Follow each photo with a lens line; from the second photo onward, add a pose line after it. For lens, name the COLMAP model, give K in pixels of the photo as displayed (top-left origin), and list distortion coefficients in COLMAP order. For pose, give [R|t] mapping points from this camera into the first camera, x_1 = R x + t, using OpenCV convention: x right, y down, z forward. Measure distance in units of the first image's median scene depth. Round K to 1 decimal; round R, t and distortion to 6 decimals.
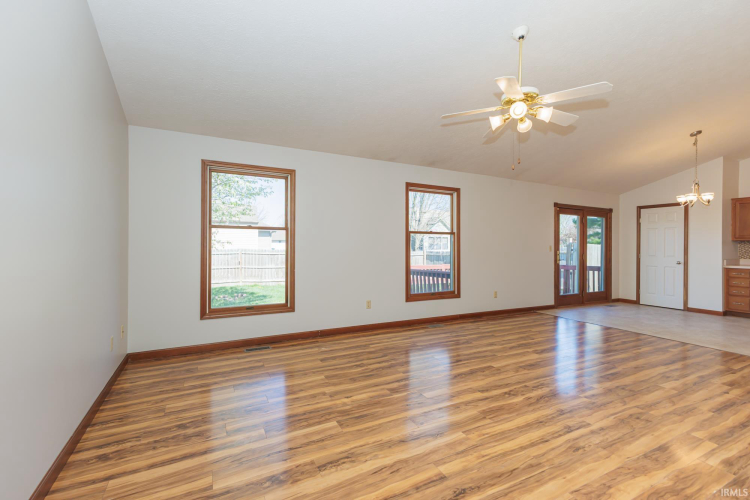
lens RADIAL K [[322.9, 0, 377.3], [0, 322.9, 247.3], [0, 0, 1]] dist [-0.001547, 0.000162]
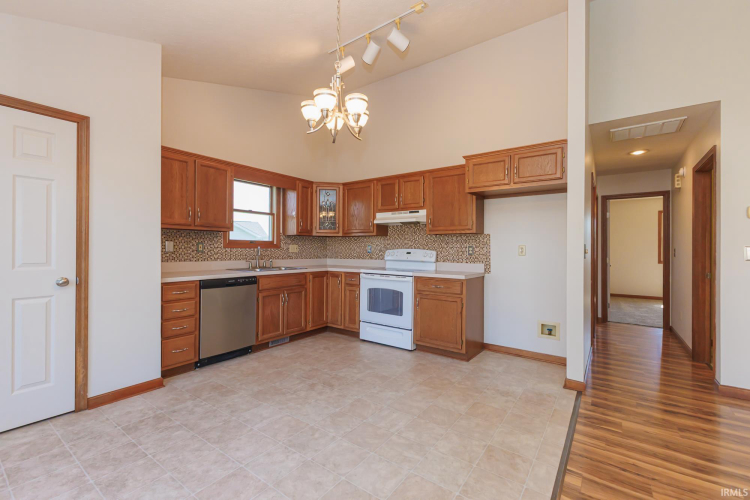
lens RADIAL K [[322.9, 0, 377.3], [0, 322.9, 247.3], [0, 0, 1]] dist [-0.001547, 0.000162]
pose [[-0.454931, -0.008061, 0.890490, 0.585246], [-0.013156, 0.999911, 0.002331, 0.006178], [-0.890429, -0.010655, -0.454997, 1.075225]]
